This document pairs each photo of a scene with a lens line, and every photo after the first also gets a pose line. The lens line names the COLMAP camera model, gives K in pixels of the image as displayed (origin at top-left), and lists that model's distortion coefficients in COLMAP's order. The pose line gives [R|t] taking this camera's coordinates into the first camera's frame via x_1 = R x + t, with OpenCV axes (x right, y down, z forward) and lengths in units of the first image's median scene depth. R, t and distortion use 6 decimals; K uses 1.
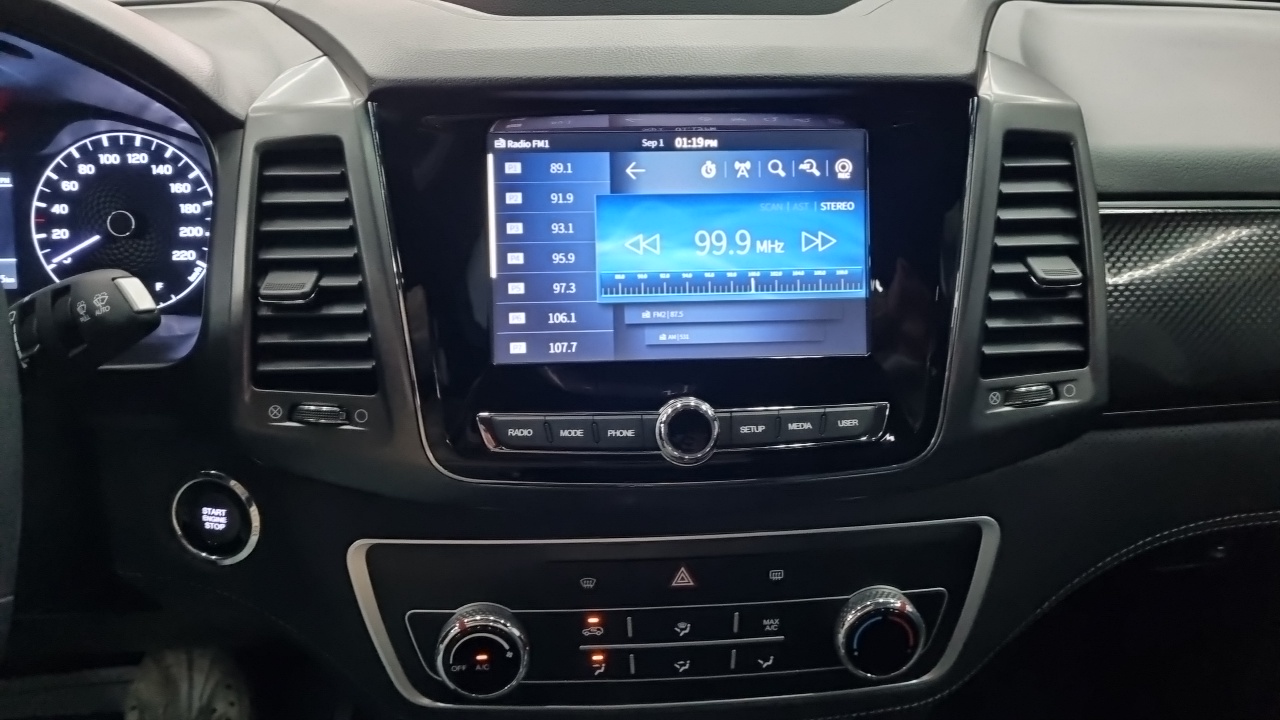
lens RADIAL K [[997.0, 0, 662.8], [0, 997.0, 327.2], [0, 0, 1]] dist [0.042762, -0.044459]
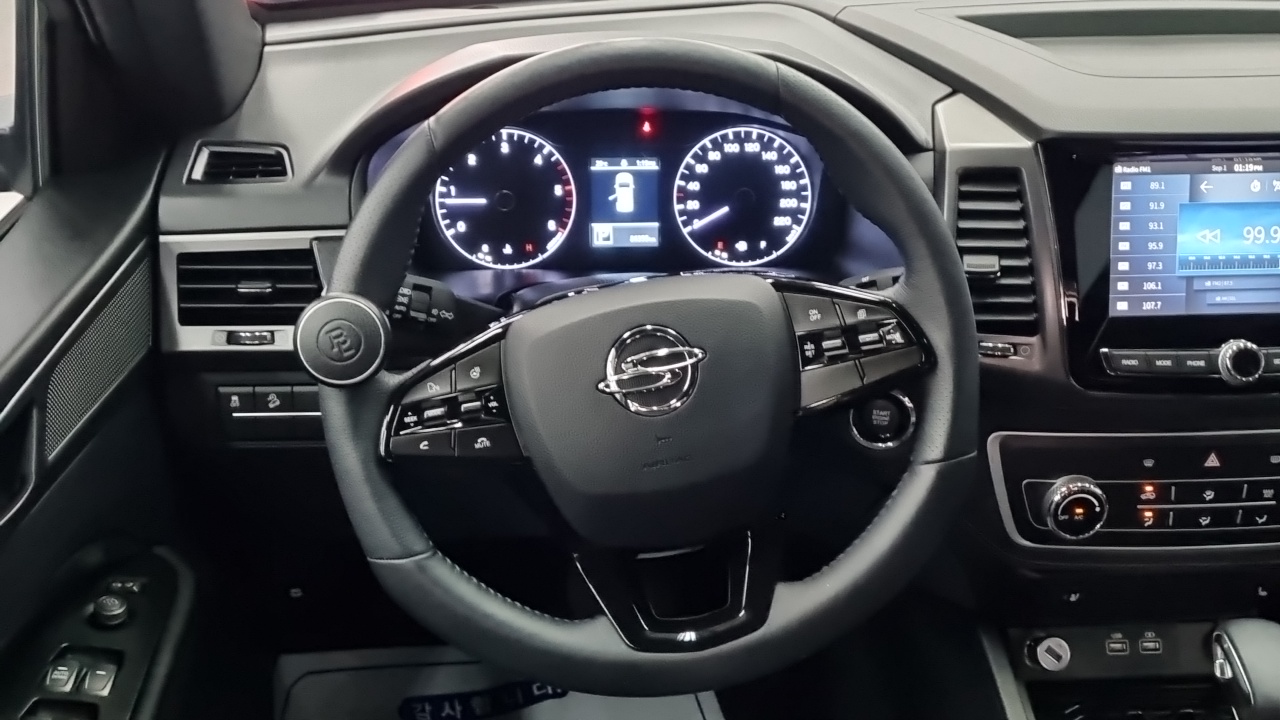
lens RADIAL K [[1453.6, 0, 641.3], [0, 1453.6, 311.0], [0, 0, 1]] dist [0.026544, 0.000000]
pose [[0.999944, 0.007063, -0.007920, -0.827481], [-0.006326, 0.995963, 0.089546, -0.158299], [0.008521, -0.089491, 0.995951, -1.152406]]
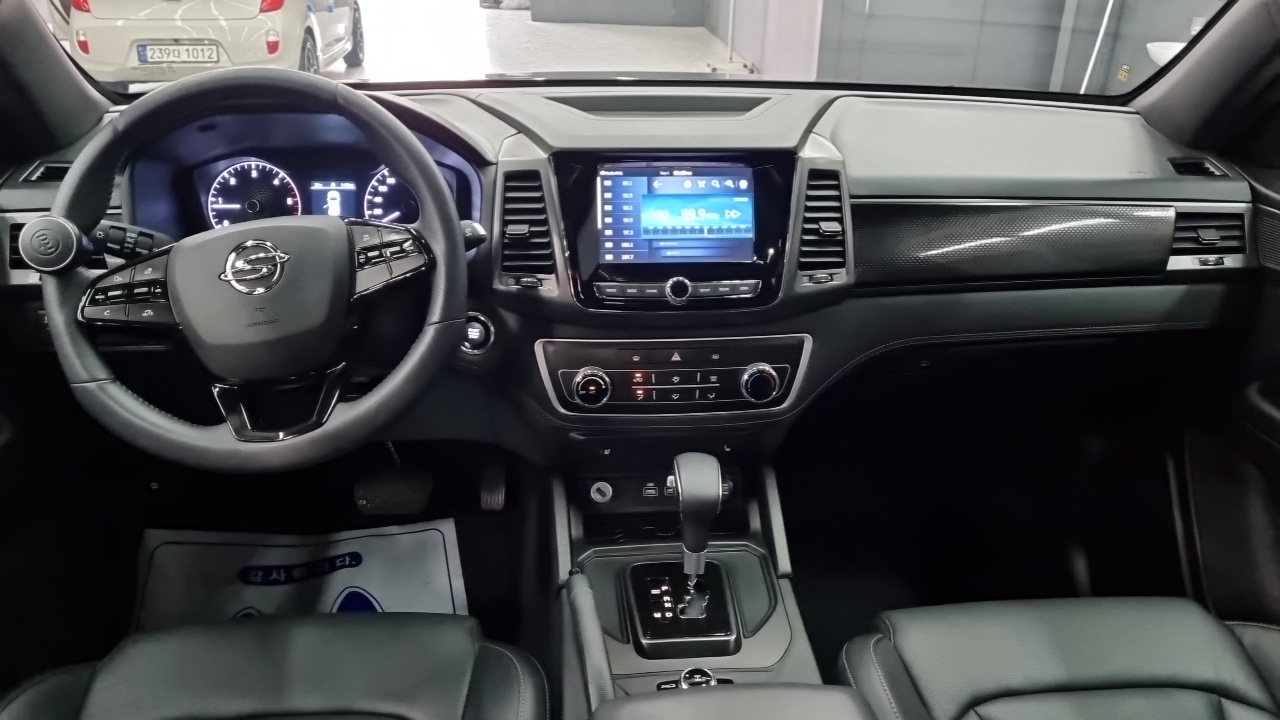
lens RADIAL K [[997.0, 0, 673.3], [0, 997.0, 332.5], [0, 0, 1]] dist [0.042762, -0.044459]
pose [[0.999475, 0.003729, 0.032173, -0.064610], [-0.003717, 0.999993, -0.000452, 0.200461], [-0.032174, 0.000332, 0.999482, -1.399246]]
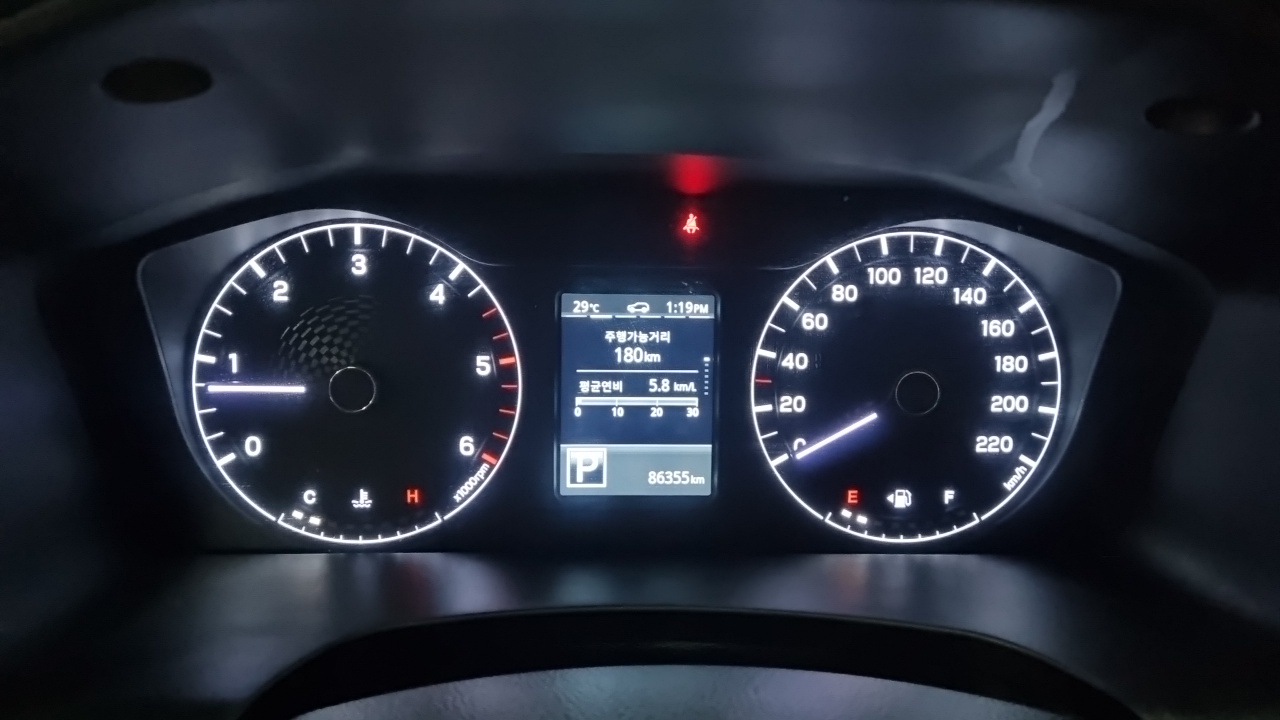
lens RADIAL K [[997.0, 0, 631.1], [0, 997.0, 347.5], [0, 0, 1]] dist [0.042762, -0.044459]
pose [[0.999612, 0.025956, -0.010132, -0.873079], [-0.025769, 0.999502, 0.018224, -0.169471], [0.010600, -0.017956, 0.999783, 0.546434]]
